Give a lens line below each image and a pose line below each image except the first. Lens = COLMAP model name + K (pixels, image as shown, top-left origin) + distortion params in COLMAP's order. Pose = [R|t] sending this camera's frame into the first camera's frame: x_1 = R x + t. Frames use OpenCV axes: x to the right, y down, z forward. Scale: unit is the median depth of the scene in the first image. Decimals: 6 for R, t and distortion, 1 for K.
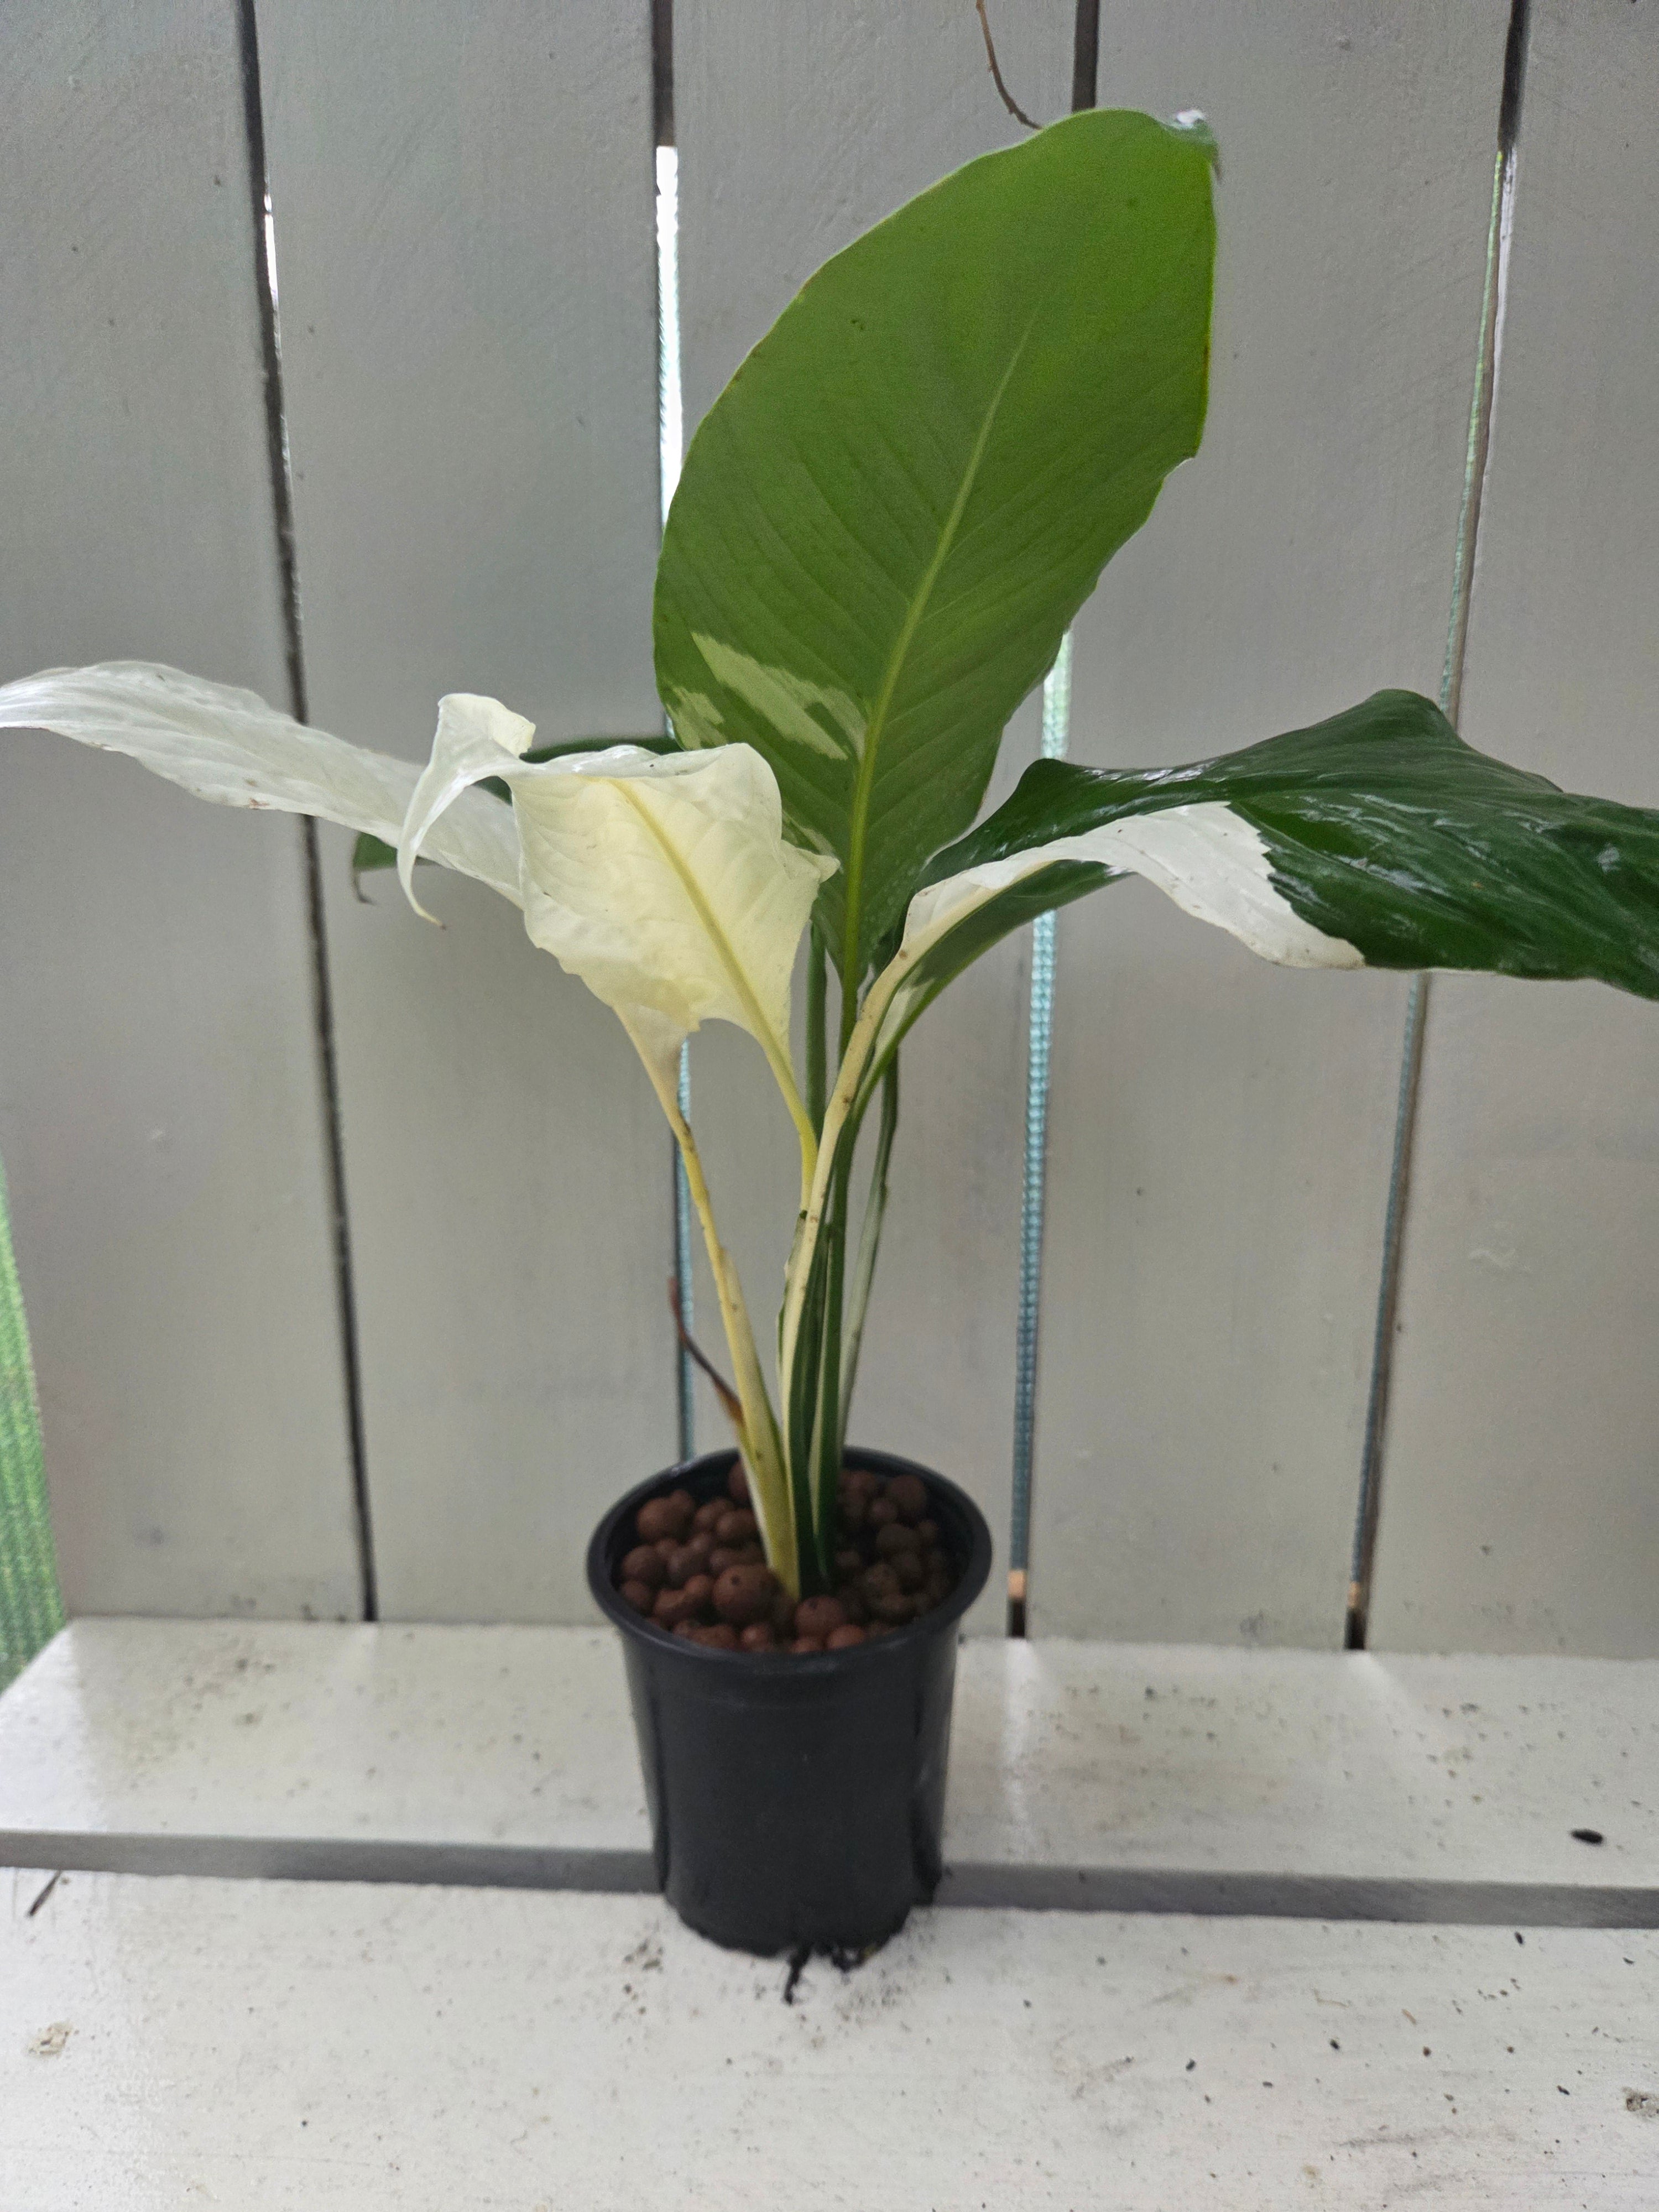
lens RADIAL K [[1646.3, 0, 884.0], [0, 1646.3, 1065.1], [0, 0, 1]] dist [0.005305, -0.039506]
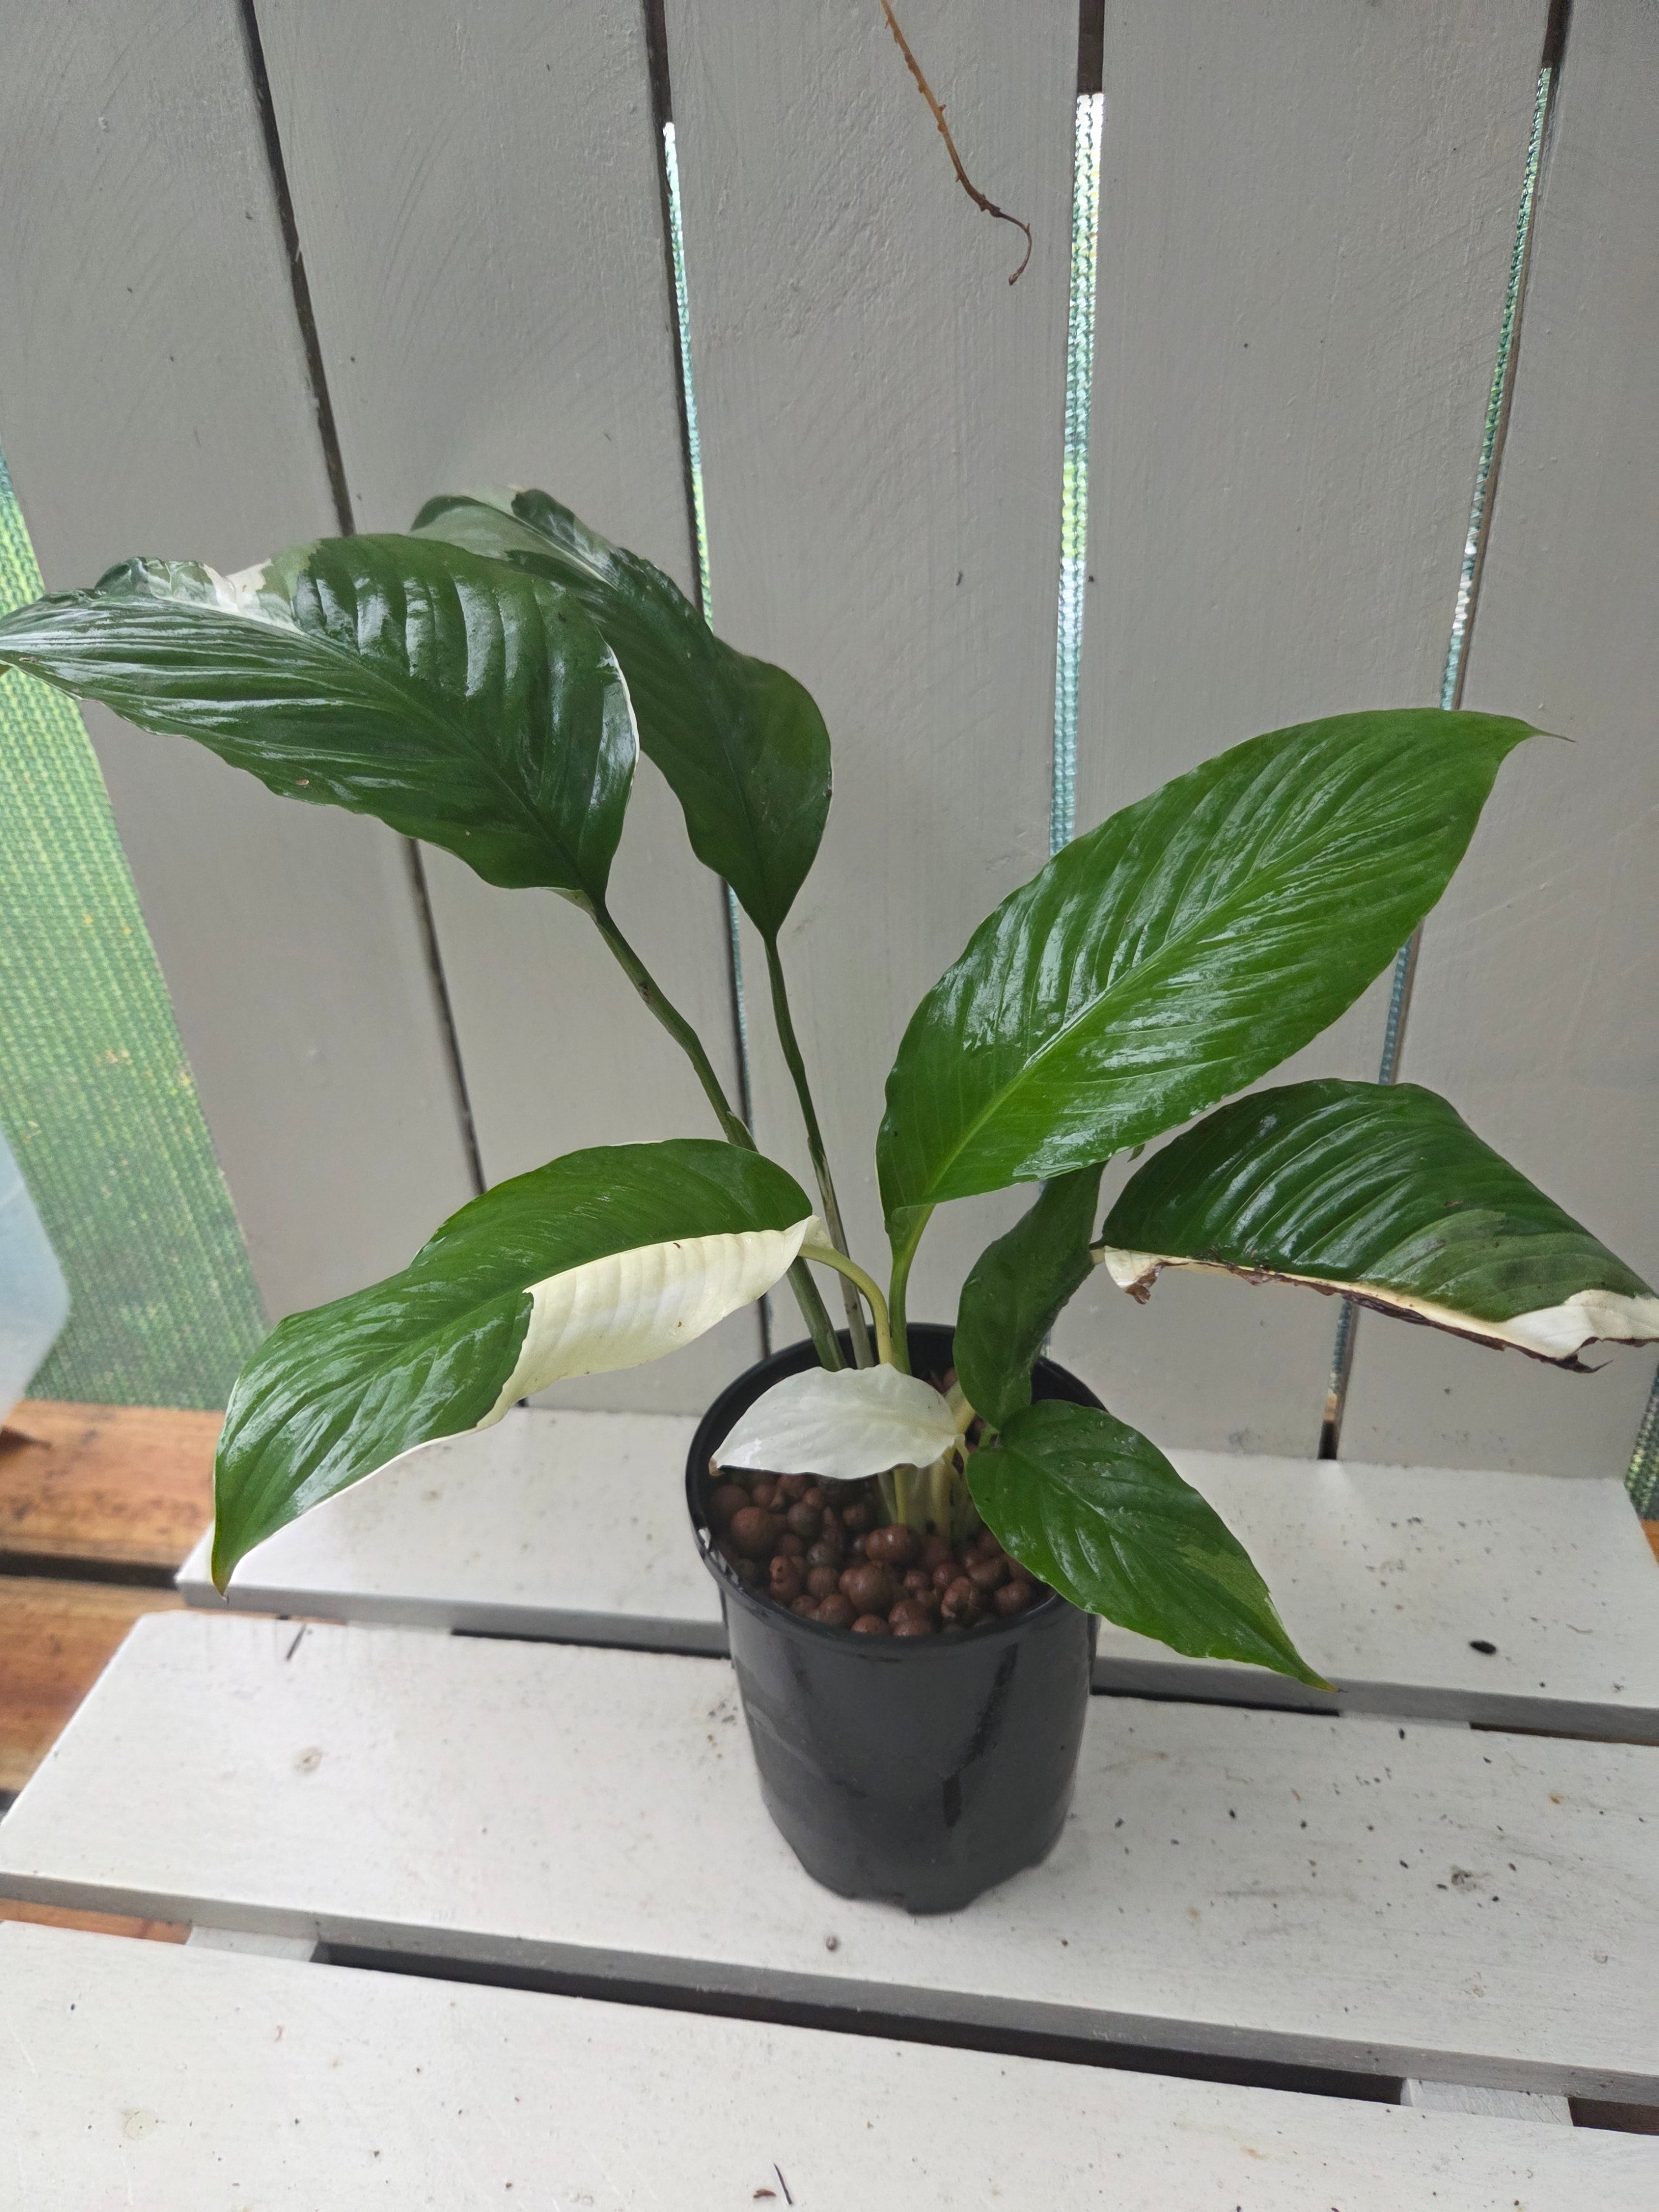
lens RADIAL K [[1646.3, 0, 826.9], [0, 1646.3, 1120.6], [0, 0, 1]] dist [0.005305, -0.039506]
pose [[0.990749, 0.011887, -0.135185, 0.105422], [0.029962, 0.952413, 0.303334, -0.300182], [0.132358, -0.304578, 0.943246, -0.109616]]
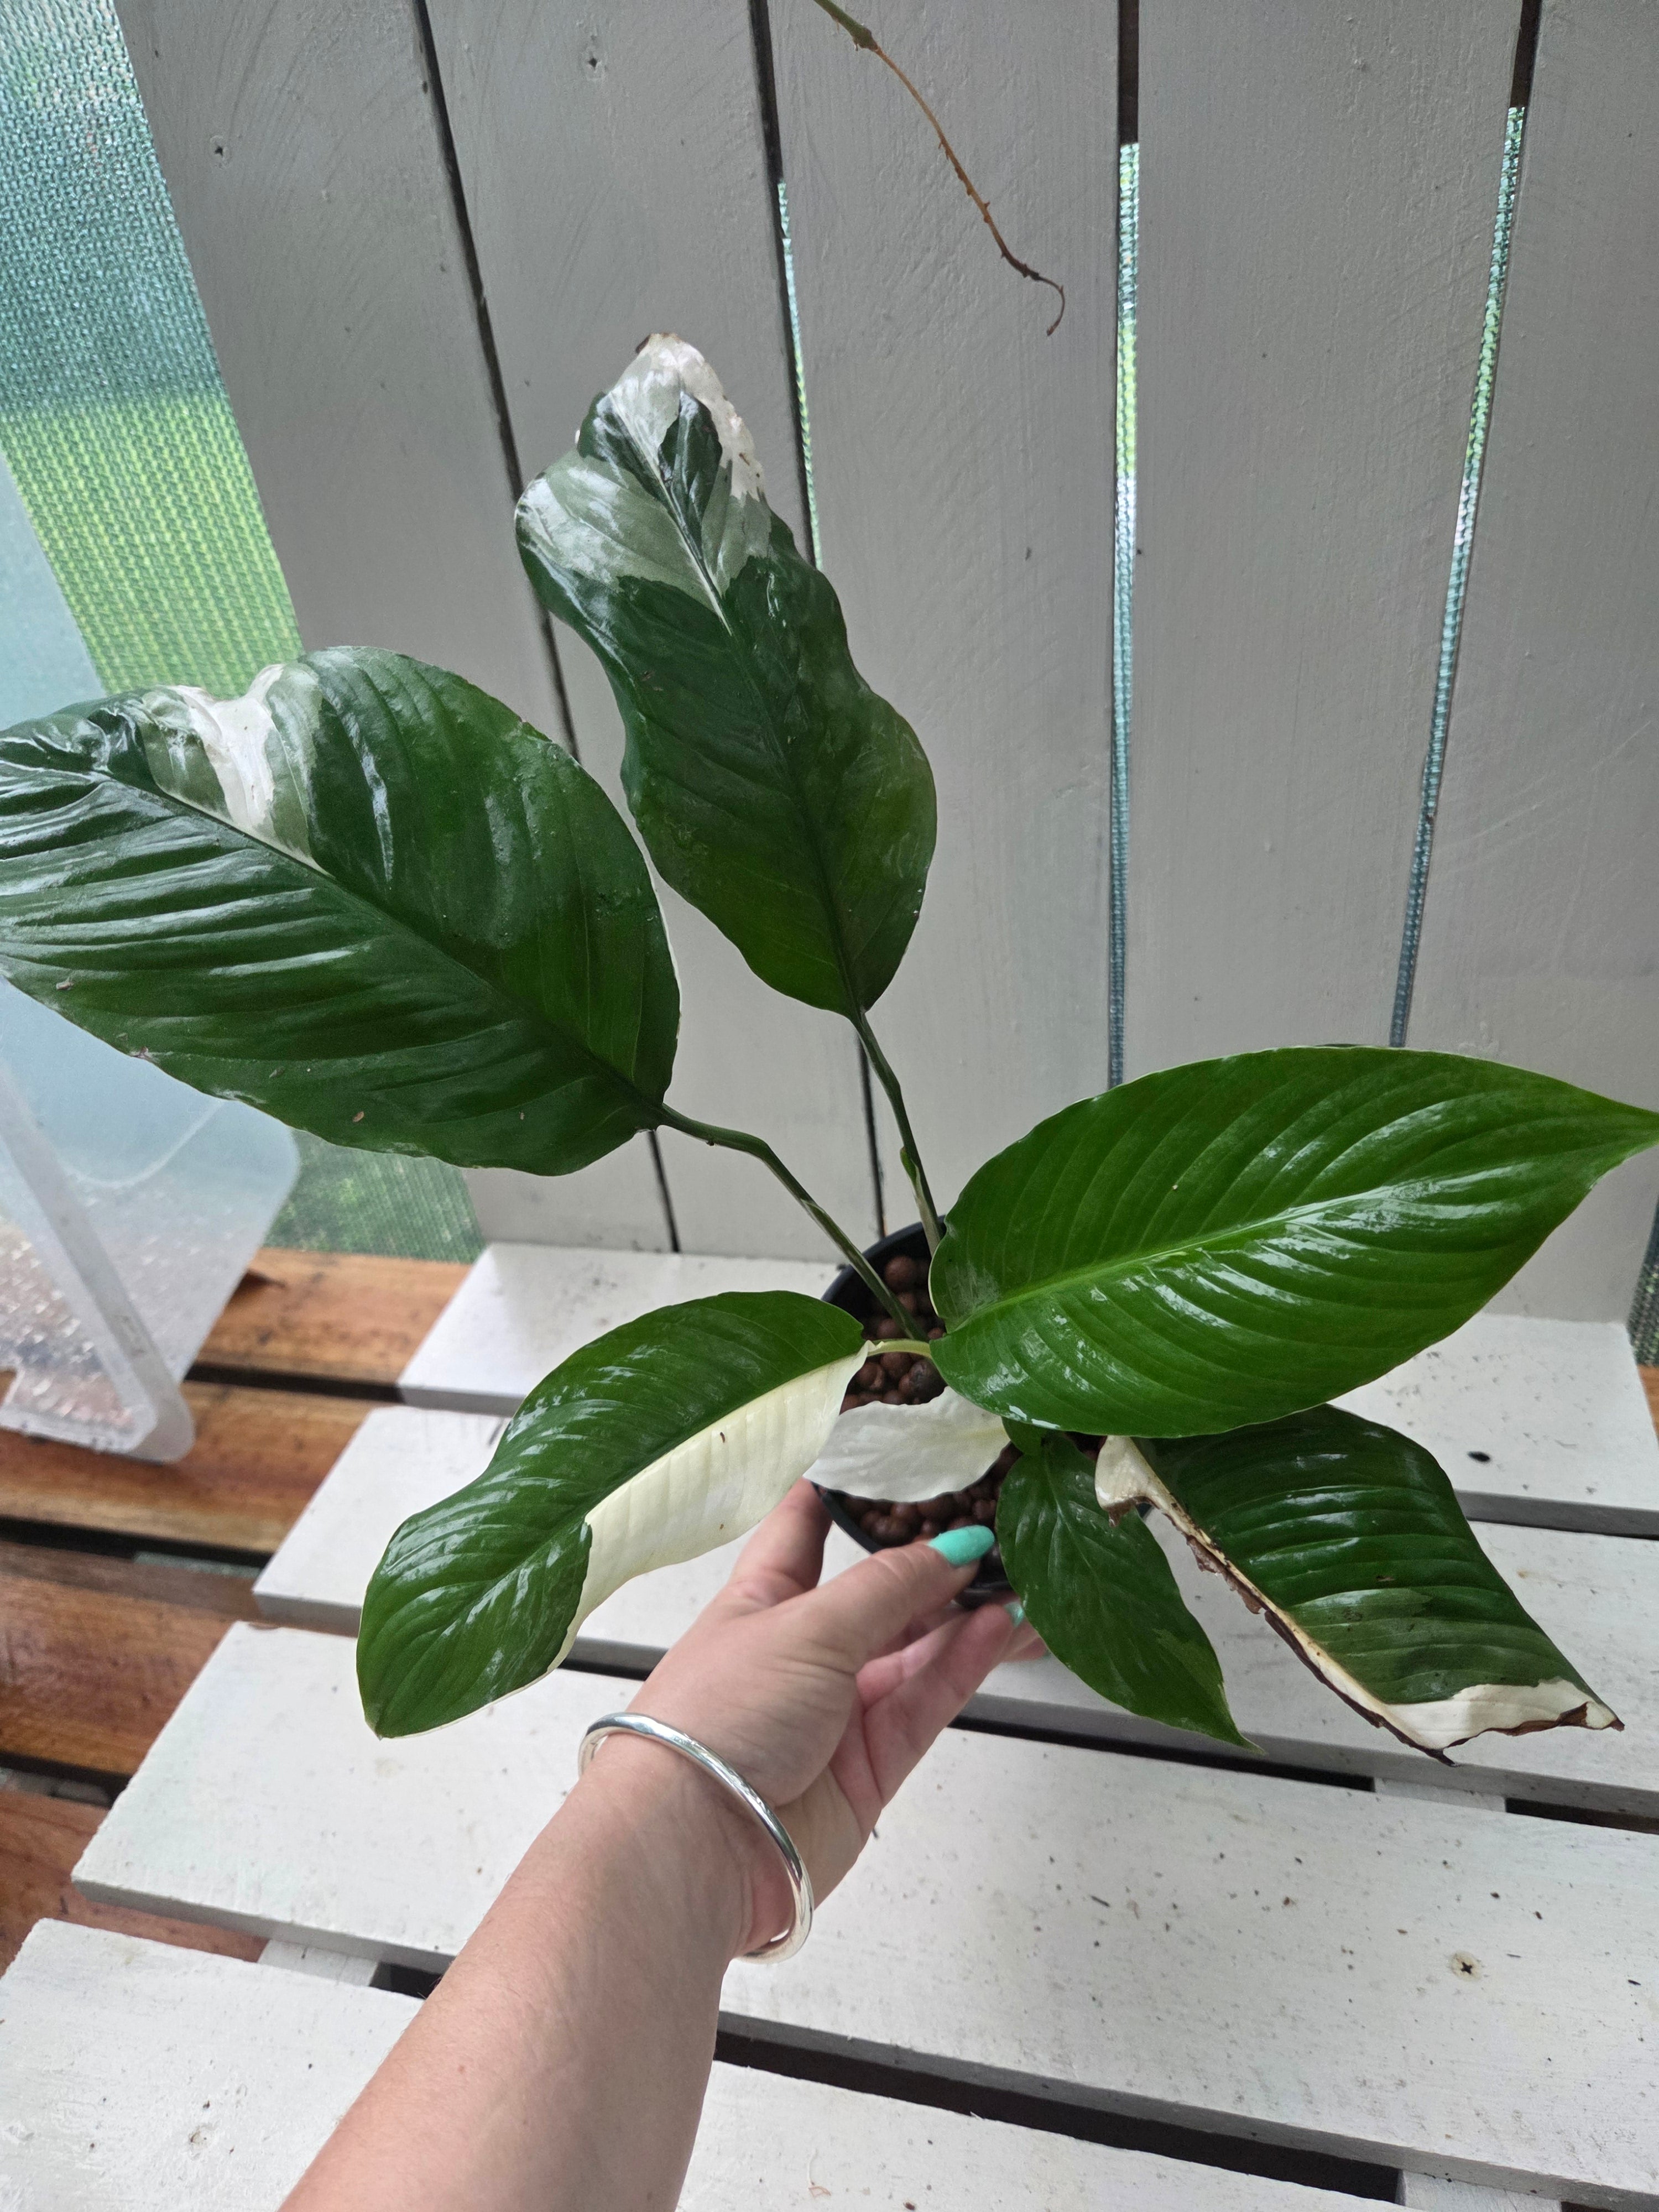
lens RADIAL K [[1646.3, 0, 839.7], [0, 1646.3, 1128.0], [0, 0, 1]] dist [0.005305, -0.039506]
pose [[0.974515, 0.026827, -0.222711, 0.197995], [0.058021, 0.928894, 0.365773, -0.371862], [0.216687, -0.369373, 0.903665, -0.337357]]
